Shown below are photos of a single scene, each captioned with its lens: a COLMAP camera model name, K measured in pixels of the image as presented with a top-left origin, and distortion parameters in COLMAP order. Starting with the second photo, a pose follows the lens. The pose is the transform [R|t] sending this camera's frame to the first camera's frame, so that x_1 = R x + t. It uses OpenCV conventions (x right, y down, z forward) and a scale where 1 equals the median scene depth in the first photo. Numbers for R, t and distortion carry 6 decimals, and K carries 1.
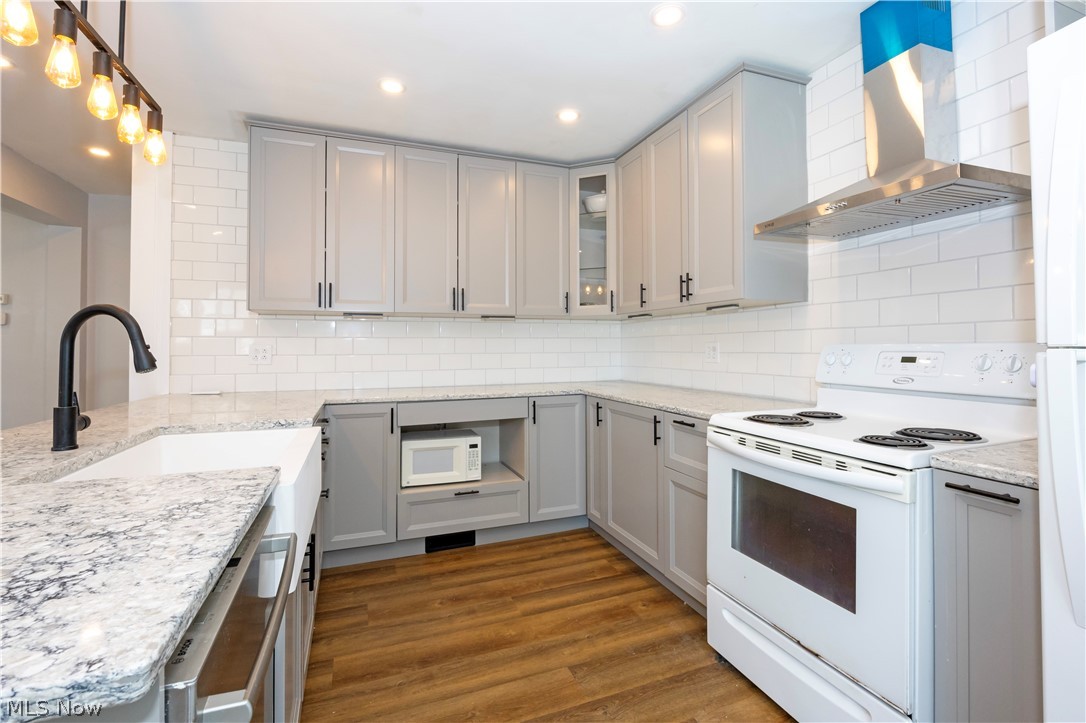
lens RADIAL K [[486.4, 0, 556.3], [0, 486.4, 340.5], [0, 0, 1]] dist [-0.014921, 0.000160]
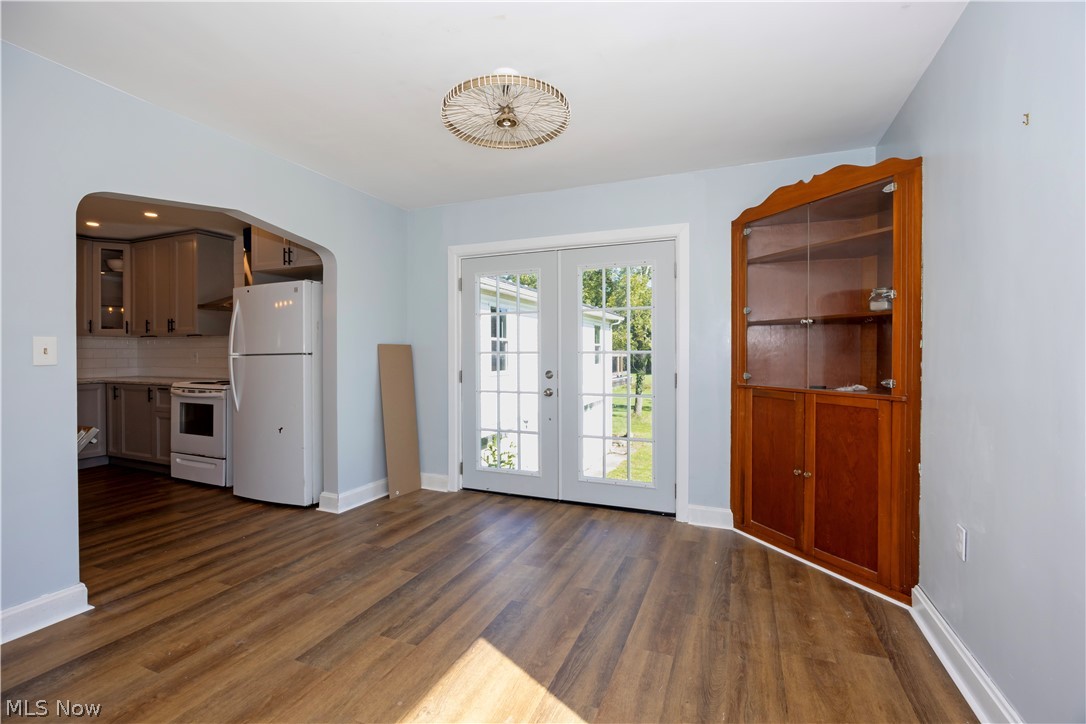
lens RADIAL K [[486.4, 0, 552.0], [0, 486.4, 358.4], [0, 0, 1]] dist [-0.014921, 0.000160]
pose [[0.695943, 0.001691, 0.718095, -0.077558], [-0.015900, 0.999788, 0.013055, -0.025296], [-0.717921, -0.020504, 0.695823, -1.696186]]
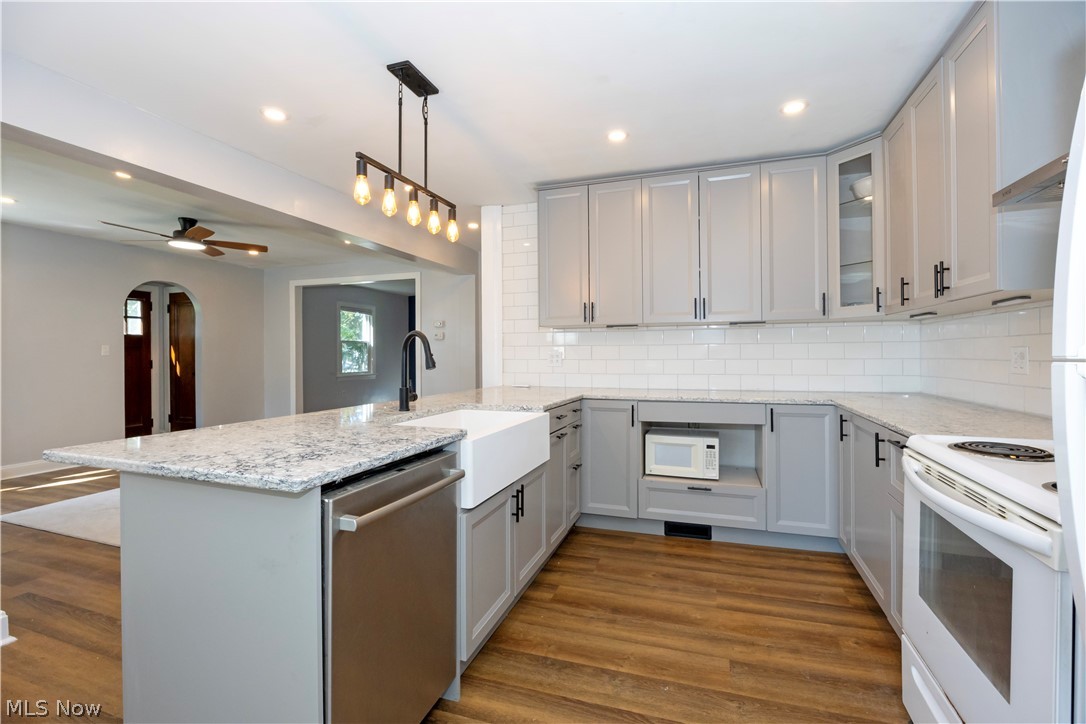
lens RADIAL K [[486.4, 0, 562.0], [0, 486.4, 353.6], [0, 0, 1]] dist [-0.014921, 0.000160]
pose [[0.767907, 0.000710, -0.640560, 0.323854], [0.011869, 0.999812, 0.015336, -0.006932], [0.640451, -0.019379, 0.767755, -0.018578]]
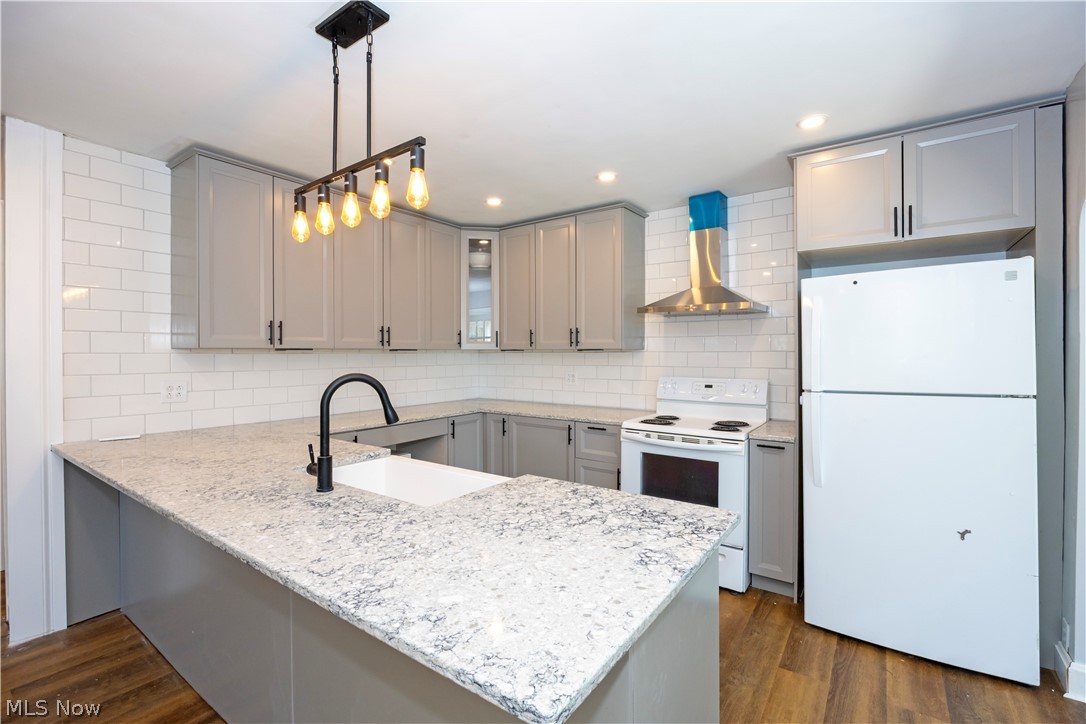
lens RADIAL K [[486.4, 0, 528.7], [0, 486.4, 355.8], [0, 0, 1]] dist [-0.014921, 0.000160]
pose [[0.842144, -0.001216, 0.539251, -0.711611], [-0.010873, 0.999756, 0.019235, -0.086154], [-0.539142, -0.022062, 0.841926, -0.191918]]
